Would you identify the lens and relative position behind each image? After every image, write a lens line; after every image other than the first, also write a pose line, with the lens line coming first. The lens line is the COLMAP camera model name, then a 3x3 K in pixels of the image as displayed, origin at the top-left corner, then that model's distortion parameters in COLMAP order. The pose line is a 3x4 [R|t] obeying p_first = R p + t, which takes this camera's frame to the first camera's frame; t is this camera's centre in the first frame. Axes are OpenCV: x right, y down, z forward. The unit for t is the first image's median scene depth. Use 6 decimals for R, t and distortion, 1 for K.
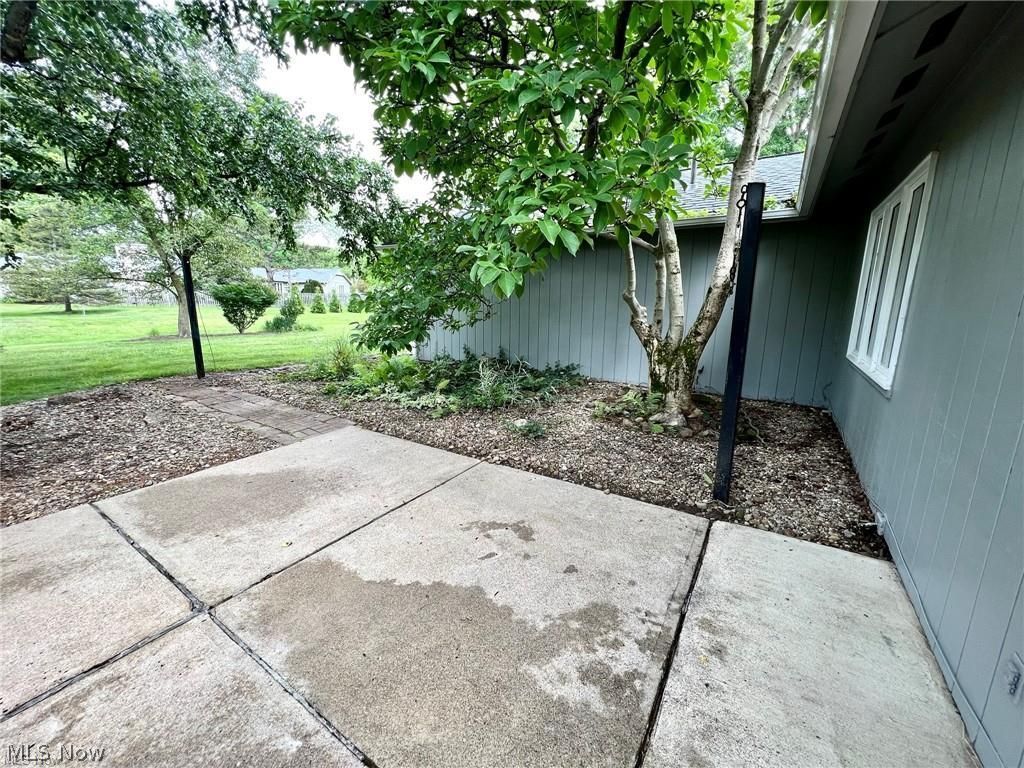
lens RADIAL K [[409.2, 0, 512.0], [0, 409.2, 384.0], [0, 0, 1]] dist [-0.000096, -0.000438]
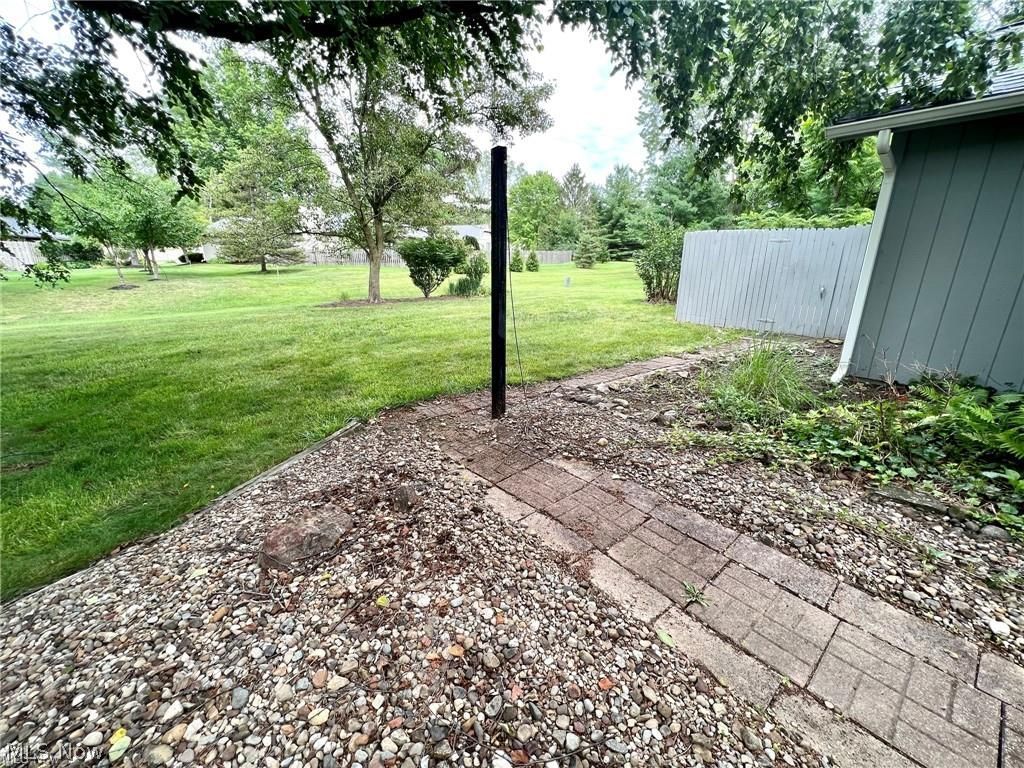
lens RADIAL K [[409.2, 0, 512.0], [0, 409.2, 384.0], [0, 0, 1]] dist [-0.000096, -0.000438]
pose [[0.959540, 0.072257, -0.272143, -0.239138], [-0.044757, 0.993365, 0.105940, -0.041988], [0.277992, -0.089473, 0.956407, 0.209738]]
